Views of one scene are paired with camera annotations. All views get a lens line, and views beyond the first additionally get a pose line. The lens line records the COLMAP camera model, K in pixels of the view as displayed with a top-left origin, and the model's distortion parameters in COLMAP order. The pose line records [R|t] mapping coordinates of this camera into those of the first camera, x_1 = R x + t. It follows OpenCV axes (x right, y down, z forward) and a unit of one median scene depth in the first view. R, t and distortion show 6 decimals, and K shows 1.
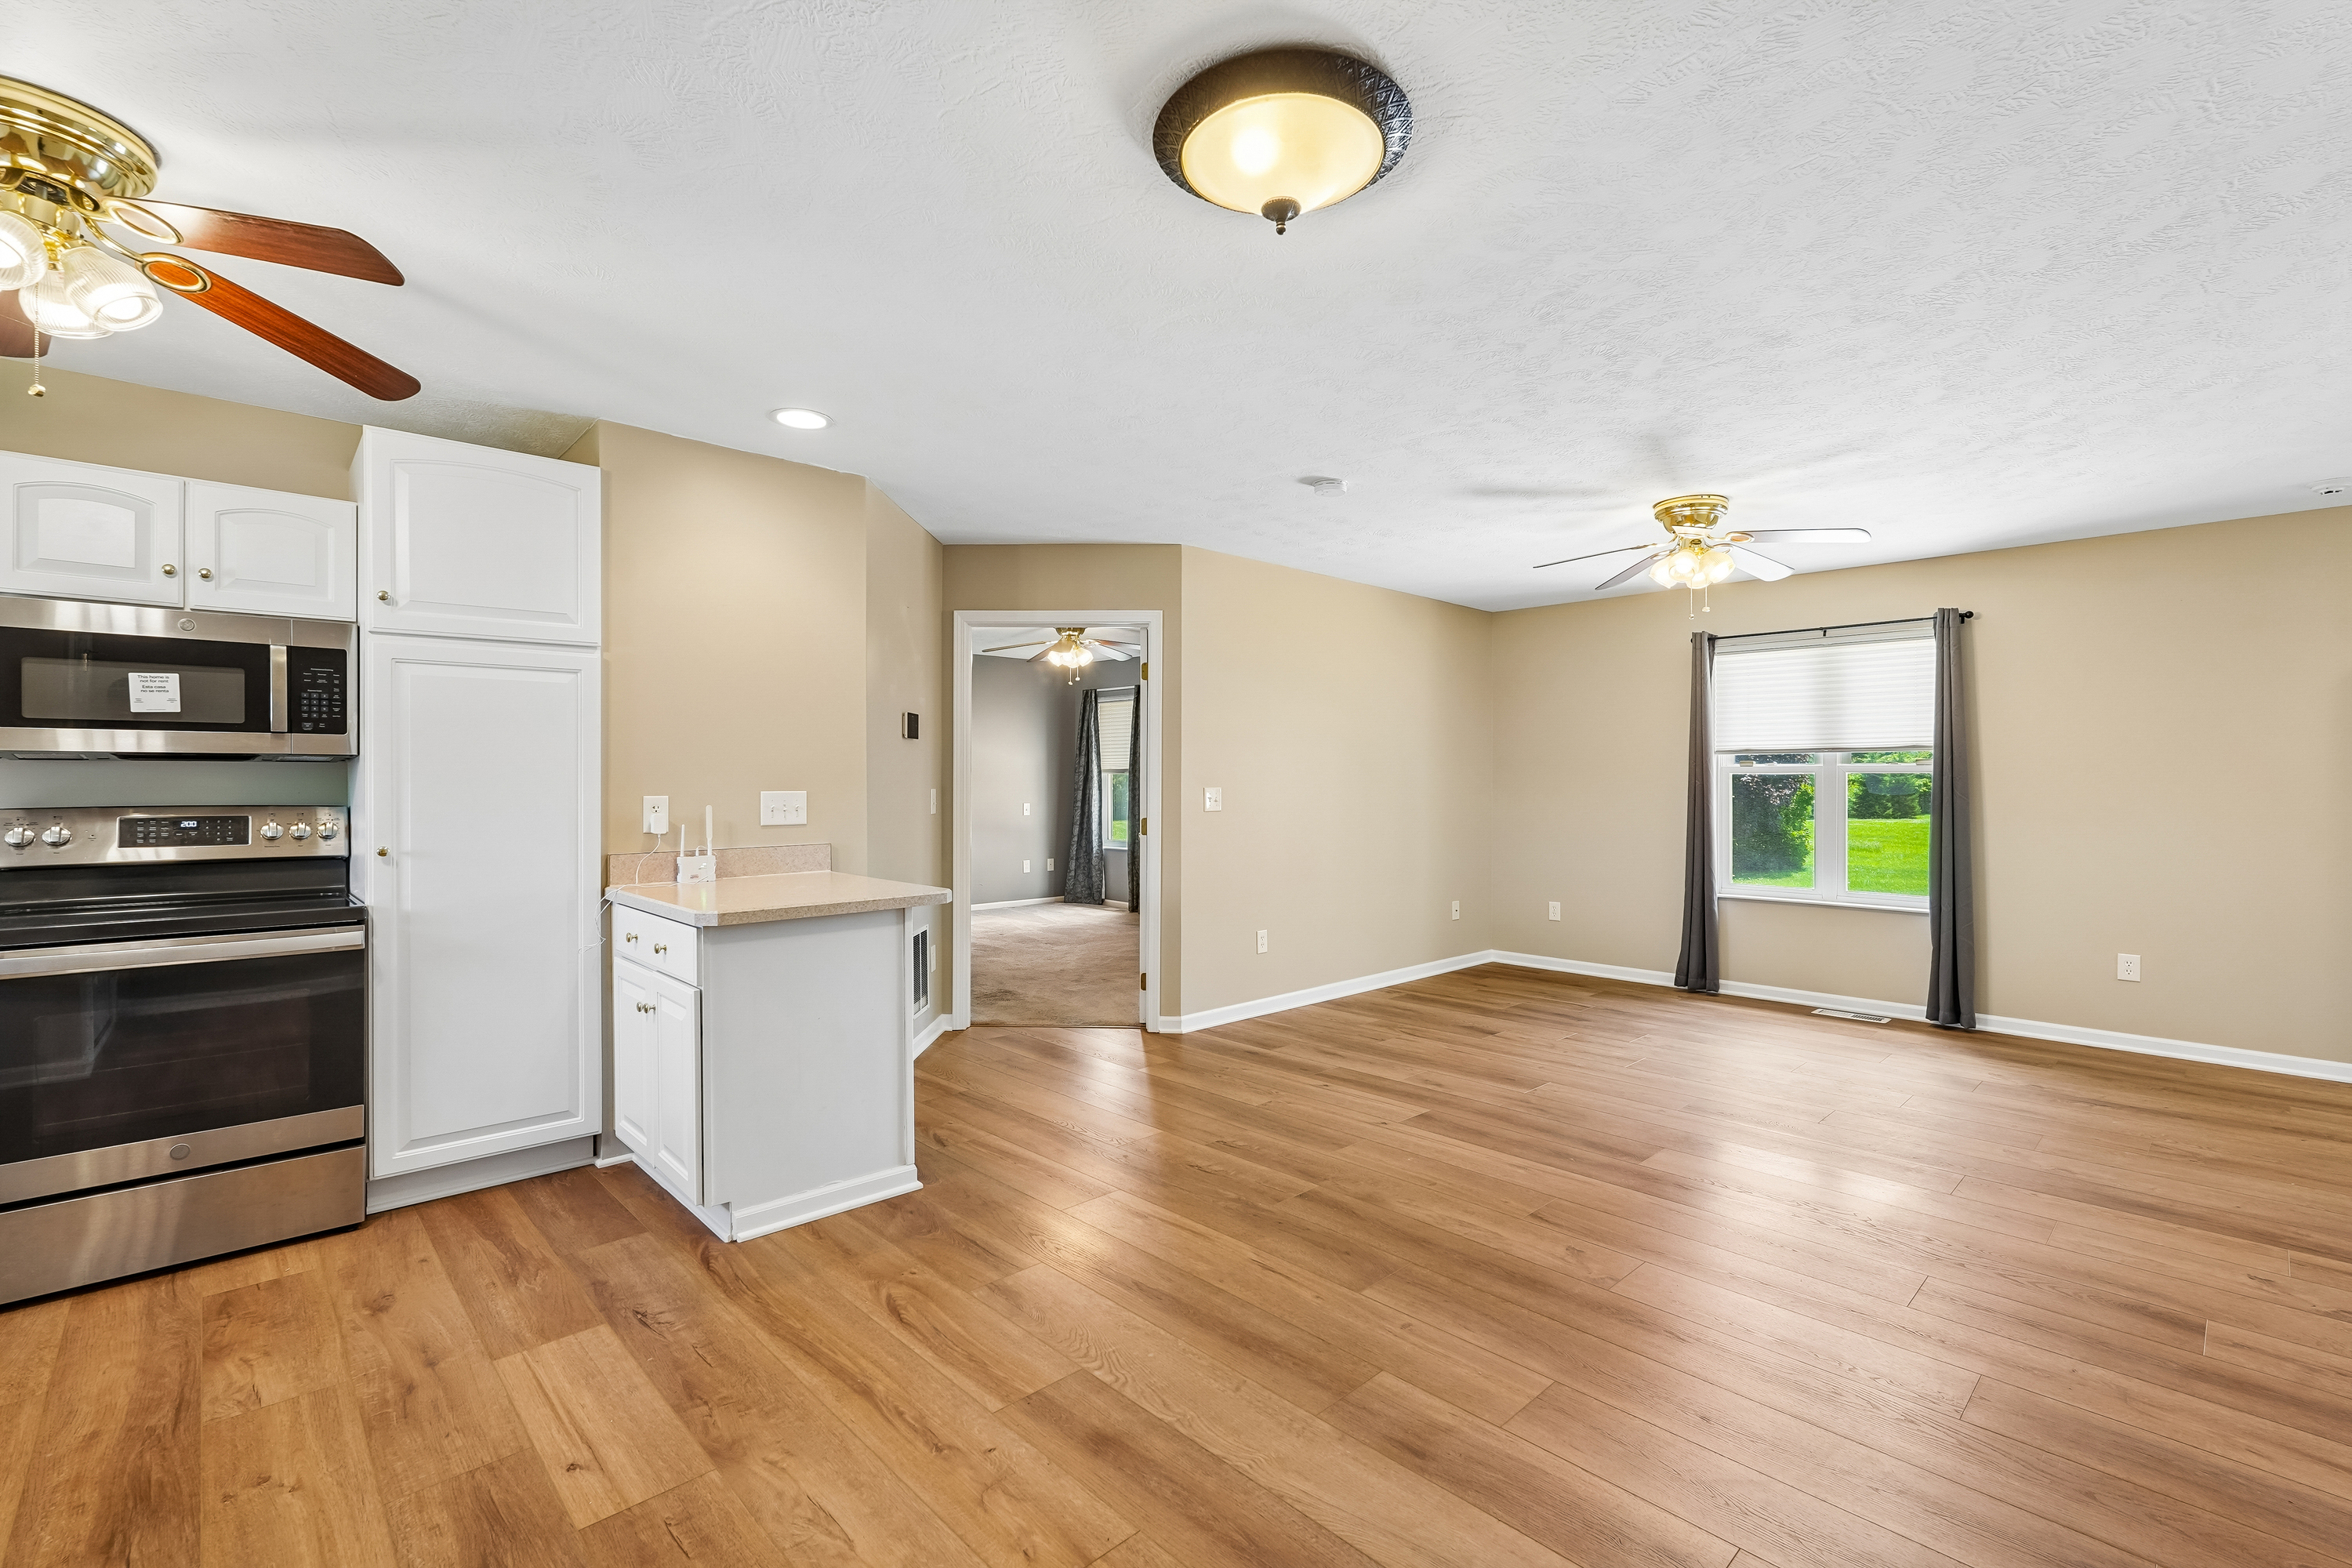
lens RADIAL K [[1033.3, 0, 1183.4], [0, 1033.3, 779.0], [0, 0, 1]] dist [-0.000233, 0.001458]
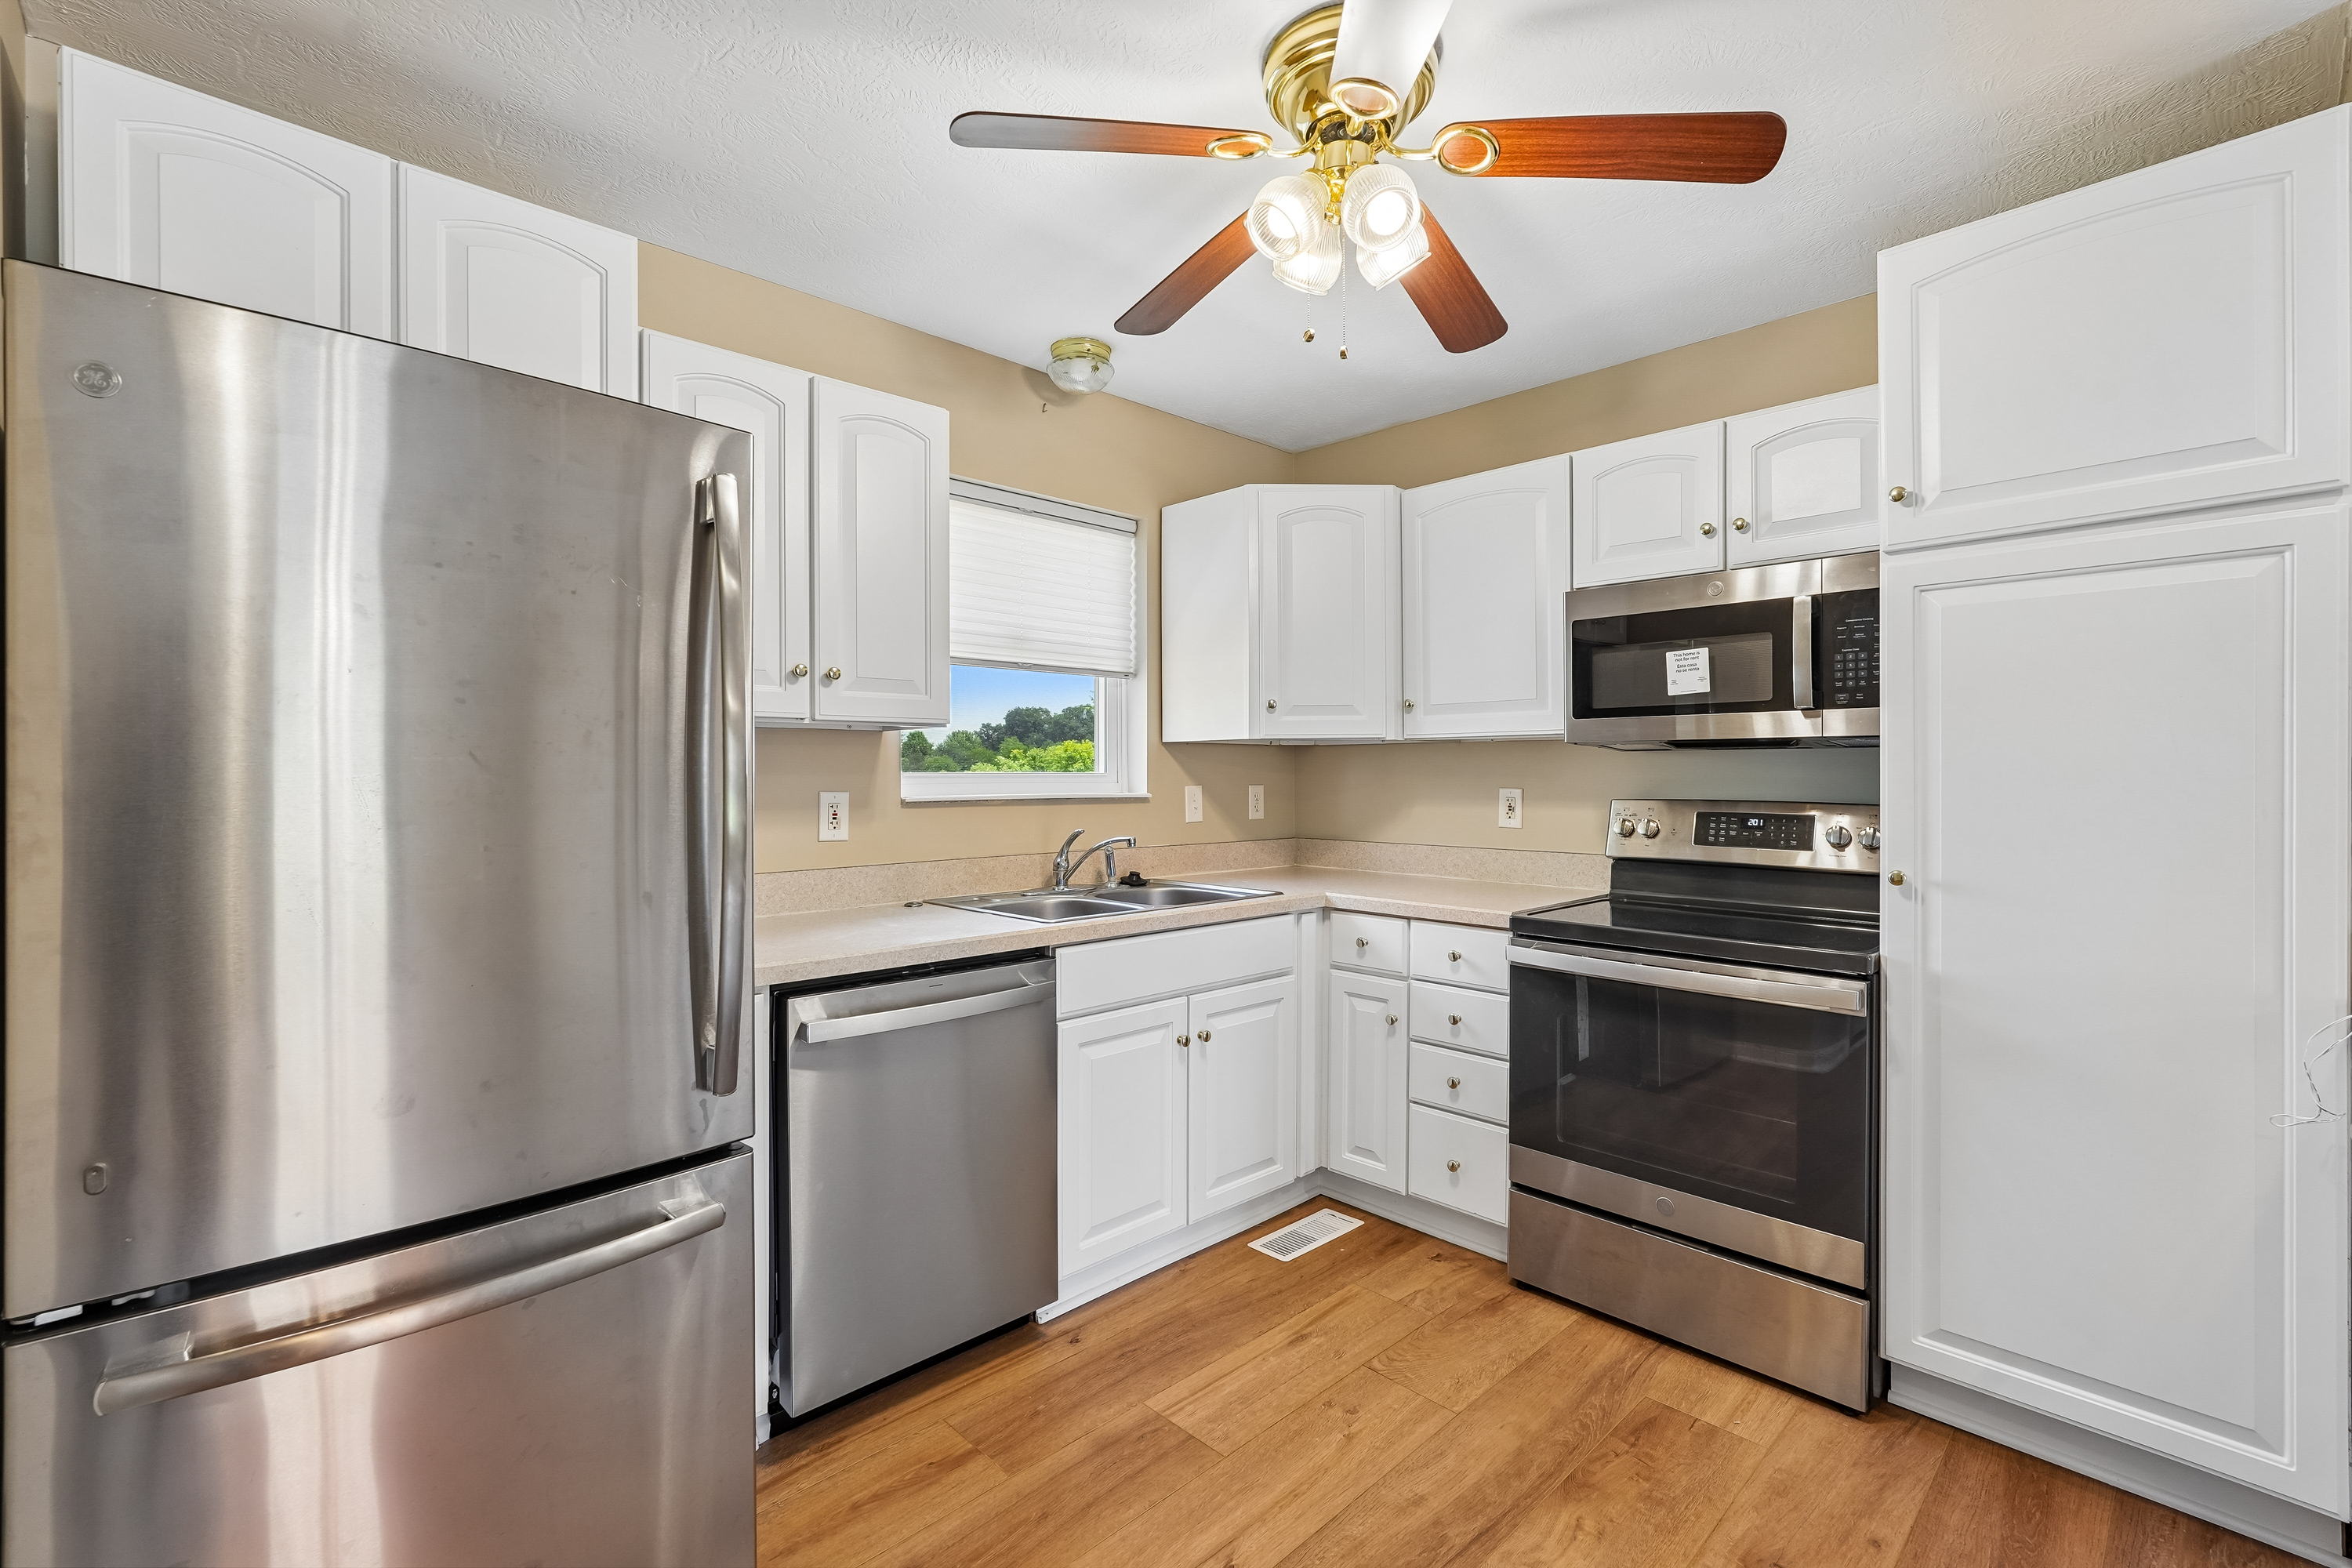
lens RADIAL K [[1033.3, 0, 1183.4], [0, 1033.3, 779.0], [0, 0, 1]] dist [-0.000233, 0.001458]
pose [[0.006676, 0.008223, -0.999944, -0.111126], [0.001409, 0.999965, 0.008233, -0.000027], [0.999977, -0.001464, 0.006664, 0.542346]]
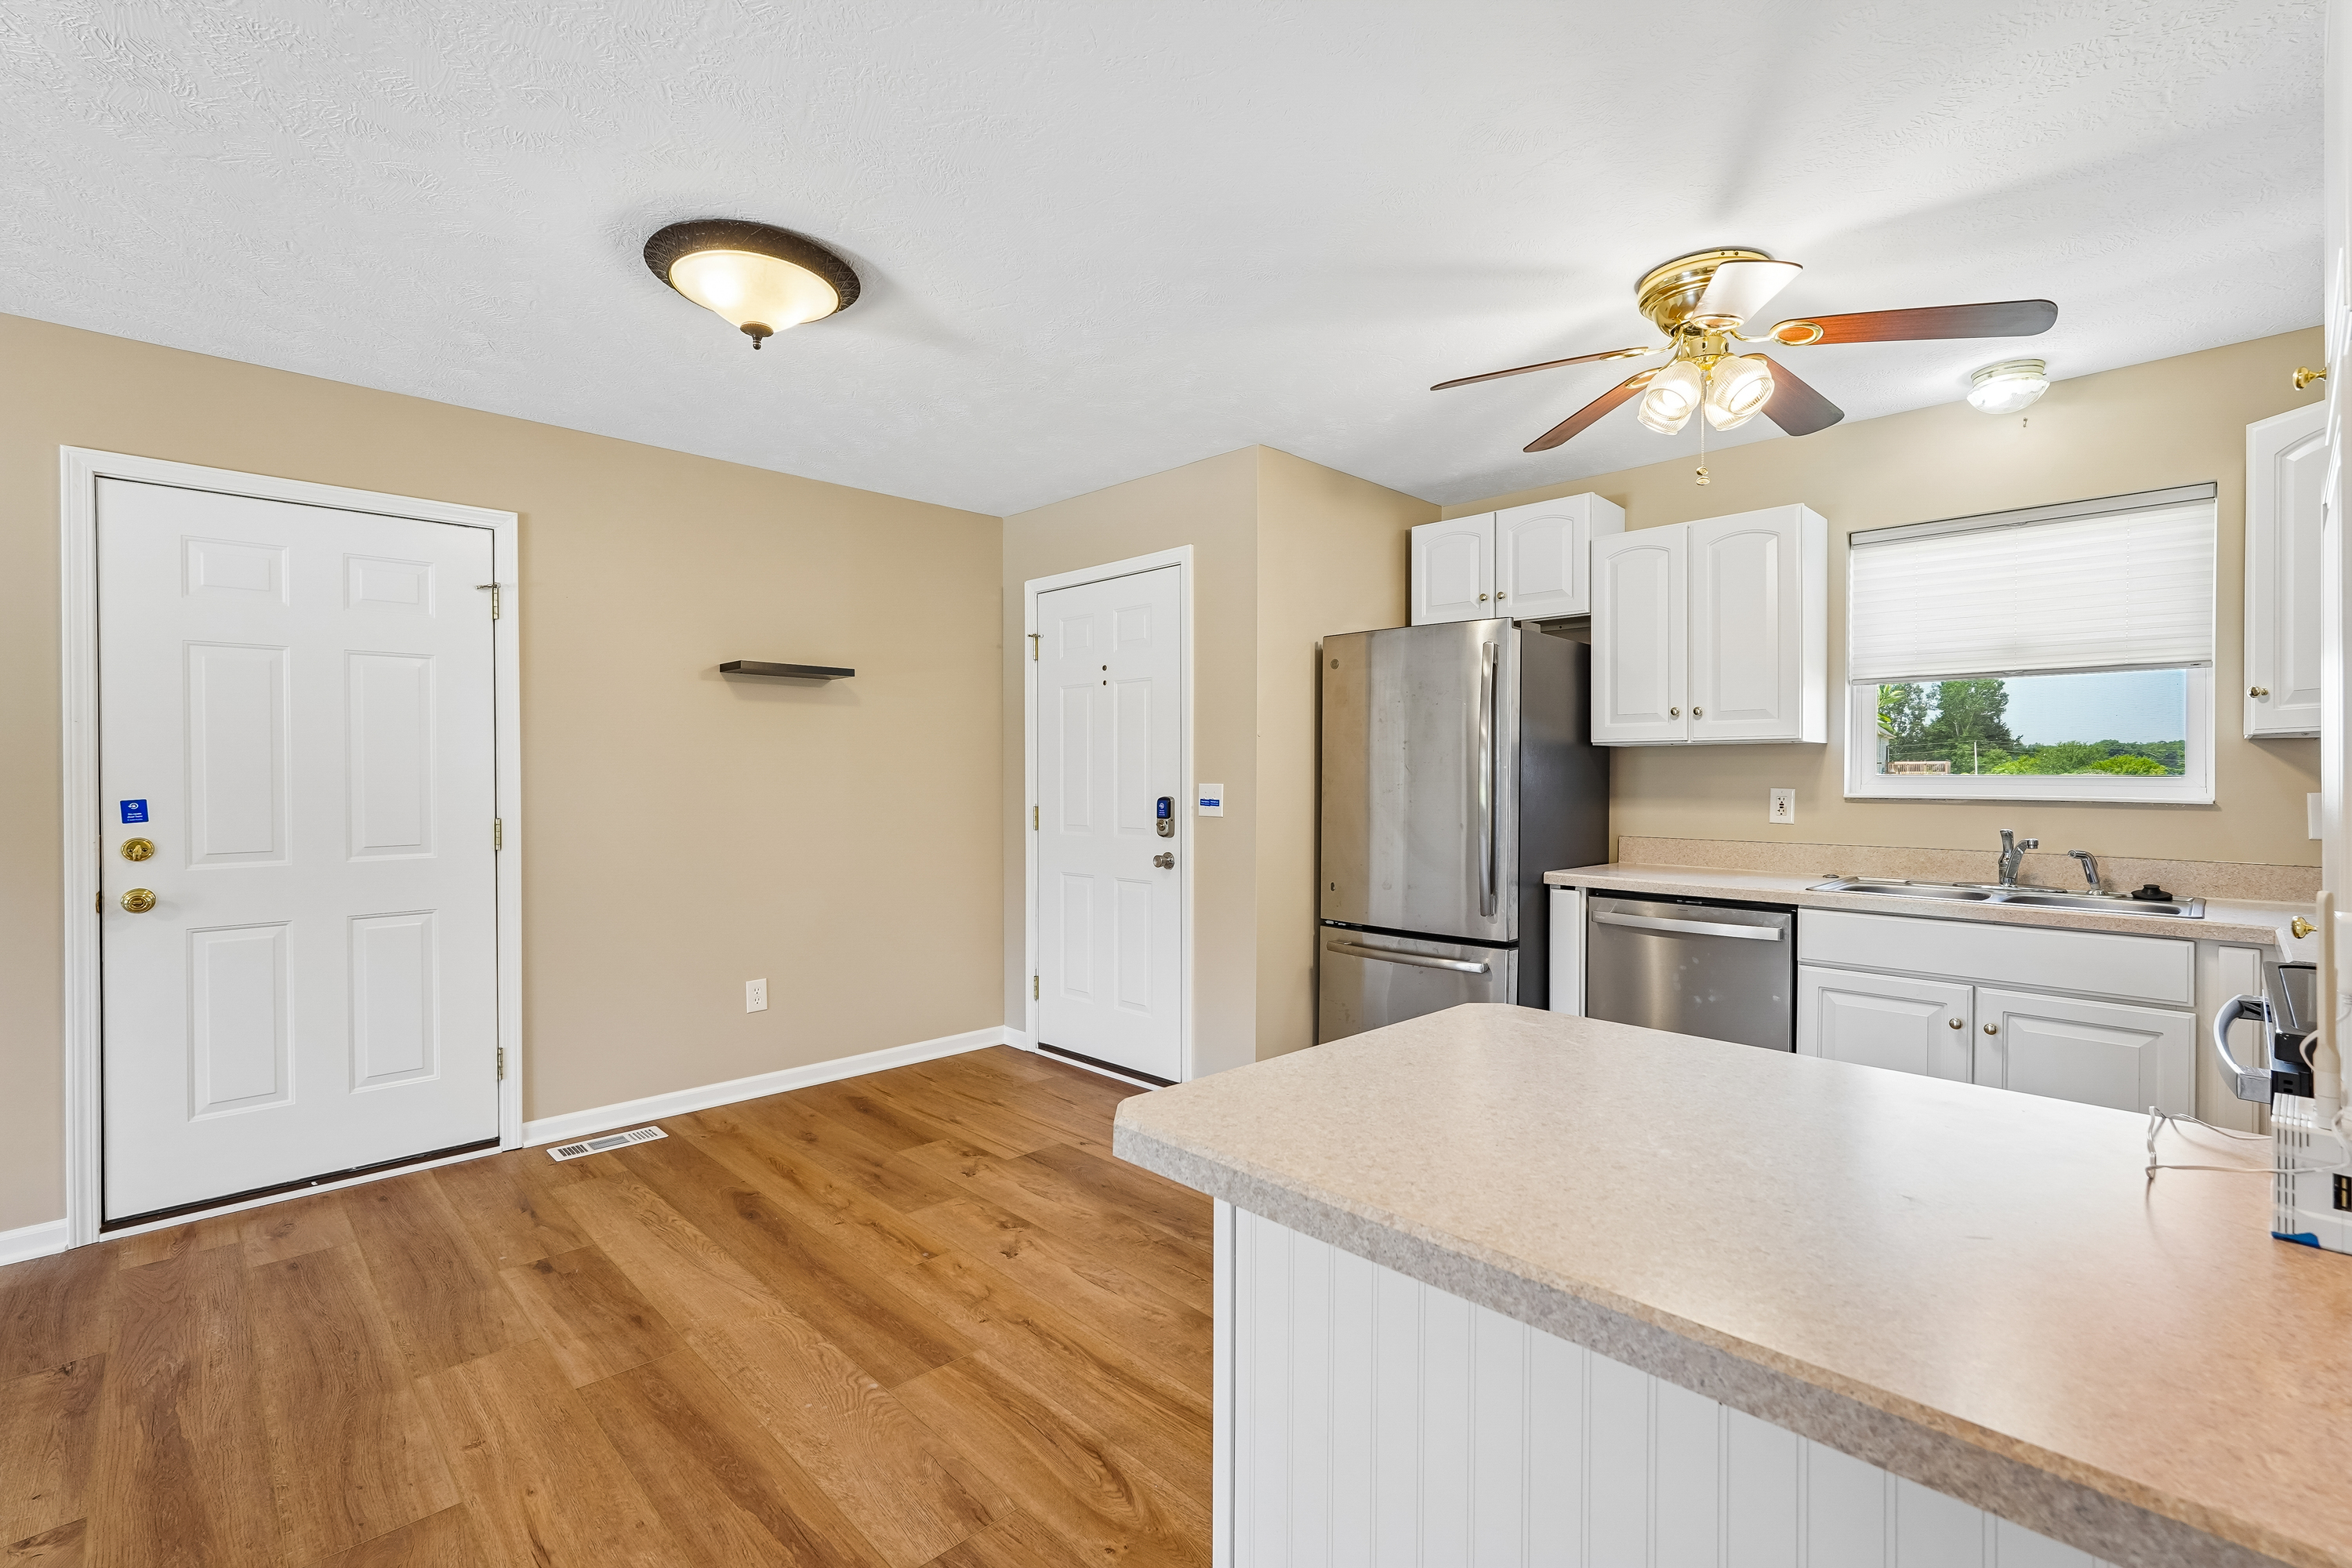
lens RADIAL K [[1033.3, 0, 1183.4], [0, 1033.3, 779.0], [0, 0, 1]] dist [-0.000233, 0.001458]
pose [[-0.999882, 0.000355, -0.015378, -0.207427], [0.000293, 0.999992, 0.004048, 0.000889], [0.015380, 0.004043, -0.999874, 1.141231]]
